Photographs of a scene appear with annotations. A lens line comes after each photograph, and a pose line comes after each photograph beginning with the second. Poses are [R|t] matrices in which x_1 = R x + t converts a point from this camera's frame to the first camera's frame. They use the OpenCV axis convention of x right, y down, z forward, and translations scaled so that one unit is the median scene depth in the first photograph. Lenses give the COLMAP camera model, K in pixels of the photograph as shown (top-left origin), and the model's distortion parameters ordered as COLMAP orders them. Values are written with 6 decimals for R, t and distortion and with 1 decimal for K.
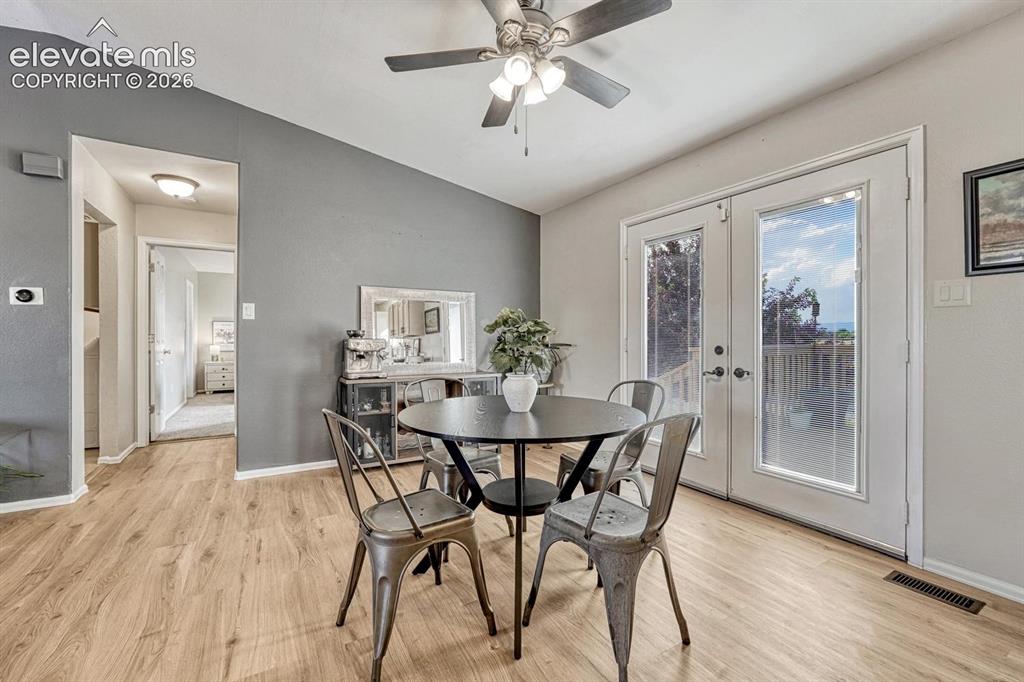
lens RADIAL K [[428.7, 0, 516.6], [0, 428.7, 338.0], [0, 0, 1]] dist [-0.008931, 0.000181]
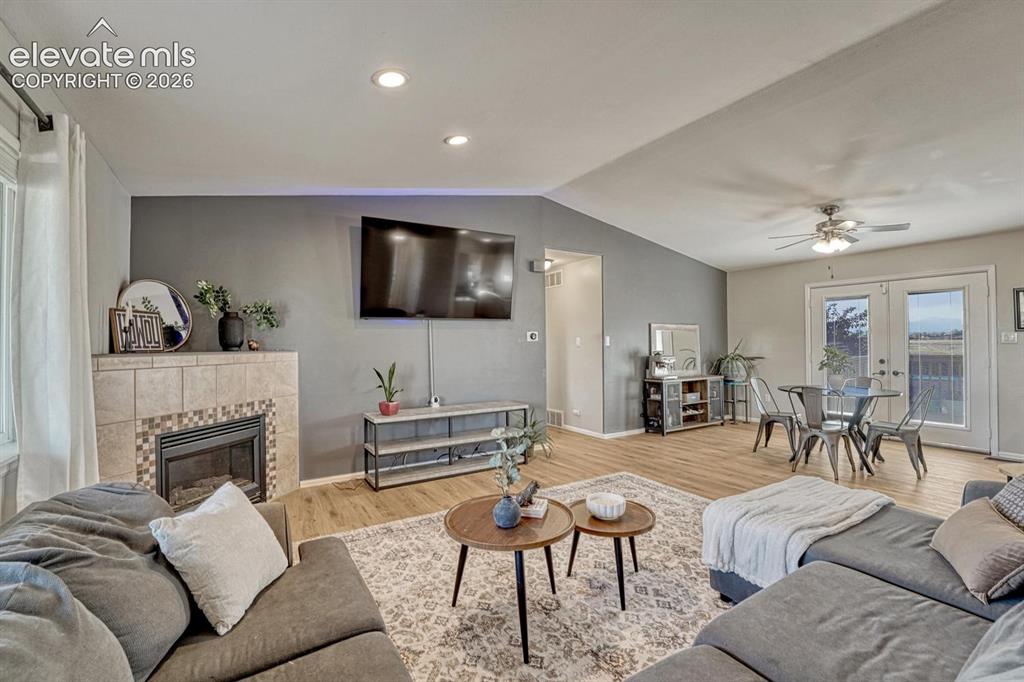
lens RADIAL K [[445.3, 0, 514.5], [0, 445.3, 338.2], [0, 0, 1]] dist [-0.025221, 0.000365]
pose [[0.999801, -0.007380, 0.018560, -1.039334], [0.007574, 0.999917, -0.010430, -0.058223], [-0.018481, 0.010569, 0.999773, -0.790990]]
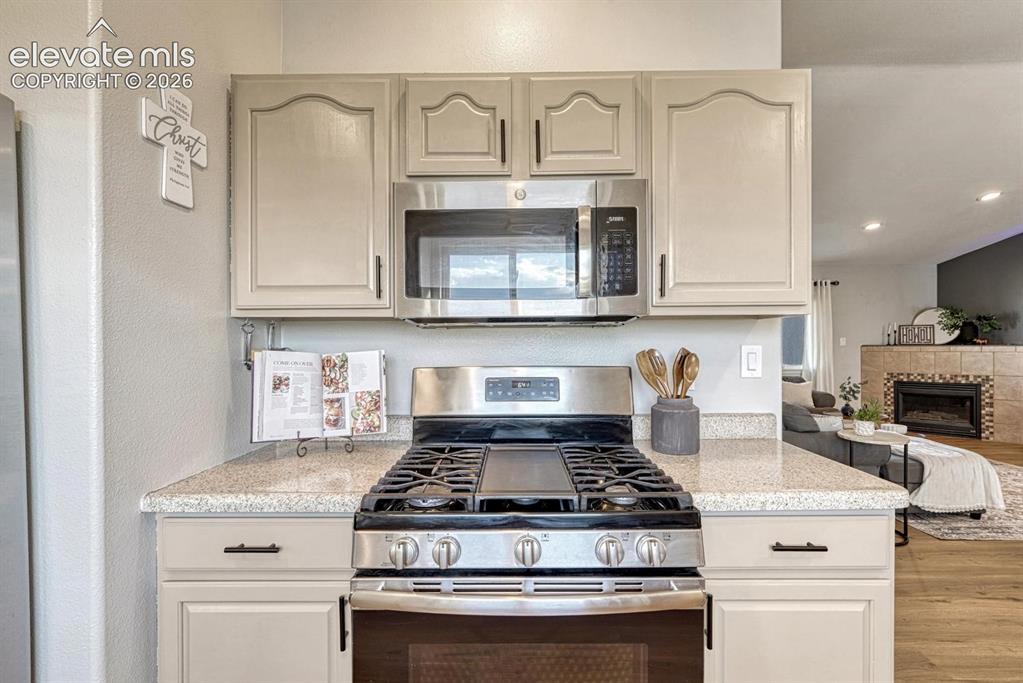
lens RADIAL K [[453.3, 0, 513.1], [0, 453.3, 344.7], [0, 0, 1]] dist [-0.017927, 0.000206]
pose [[-0.517879, 0.005260, -0.855438, 0.826456], [0.007800, 0.999969, 0.001427, -0.061365], [0.855418, -0.005934, -0.517904, -0.360620]]
